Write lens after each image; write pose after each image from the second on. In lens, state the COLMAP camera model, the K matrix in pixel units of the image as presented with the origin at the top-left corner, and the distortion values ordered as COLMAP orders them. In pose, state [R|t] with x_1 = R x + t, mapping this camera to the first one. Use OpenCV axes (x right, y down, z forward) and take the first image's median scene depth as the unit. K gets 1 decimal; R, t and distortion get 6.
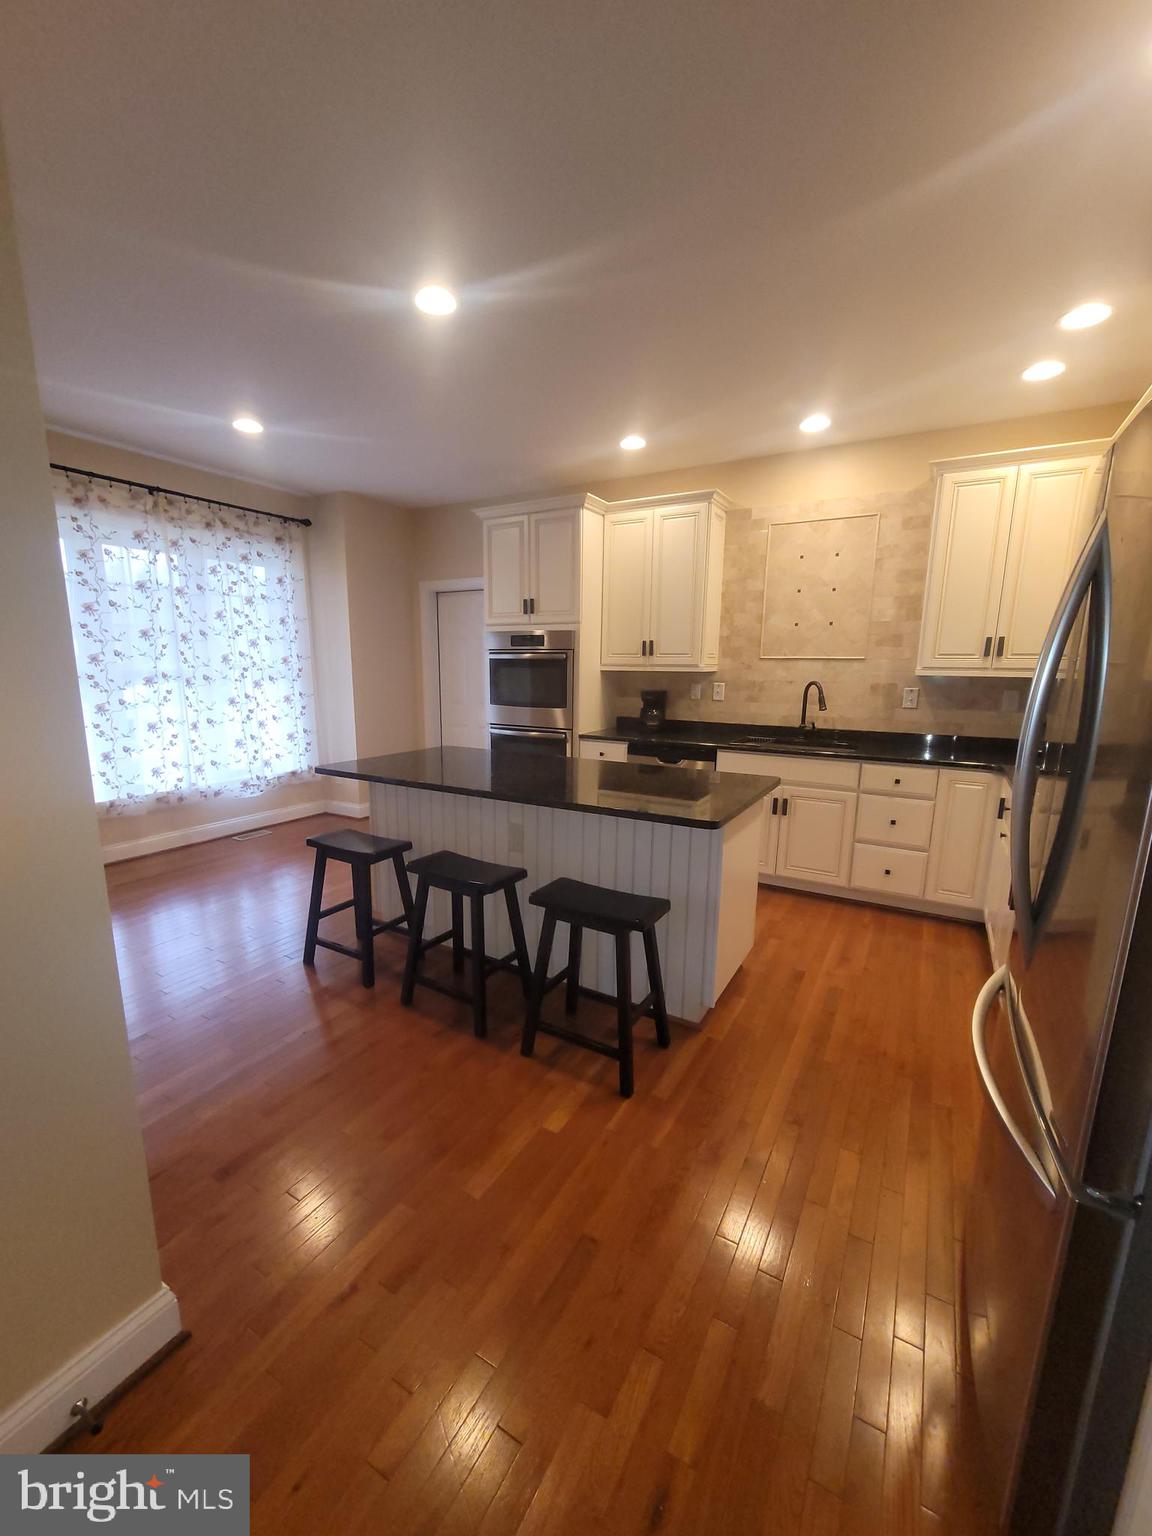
lens RADIAL K [[616.7, 0, 576.1], [0, 616.7, 775.4], [0, 0, 1]] dist [0.000599, -0.000820]
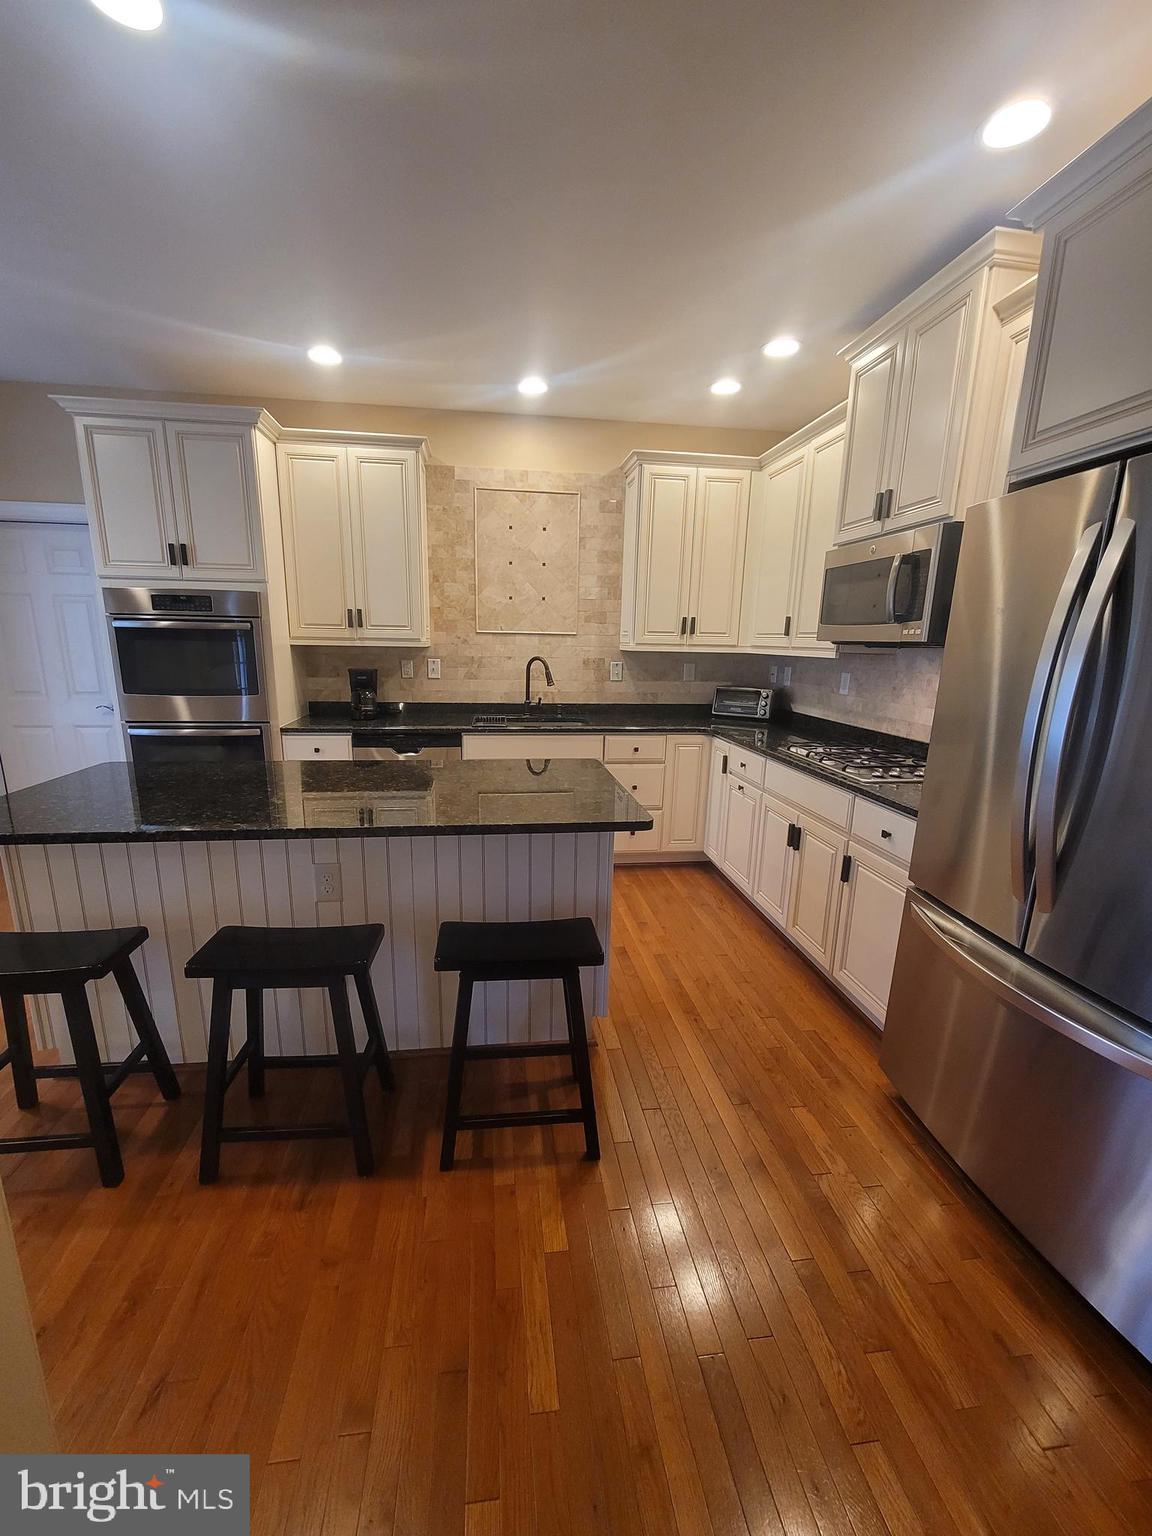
lens RADIAL K [[616.7, 0, 569.2], [0, 616.7, 777.9], [0, 0, 1]] dist [0.000599, -0.000820]
pose [[0.798360, -0.125097, 0.589043, -0.180507], [0.097118, 0.992127, 0.079072, -0.031514], [-0.594297, -0.005921, 0.804224, 0.164364]]
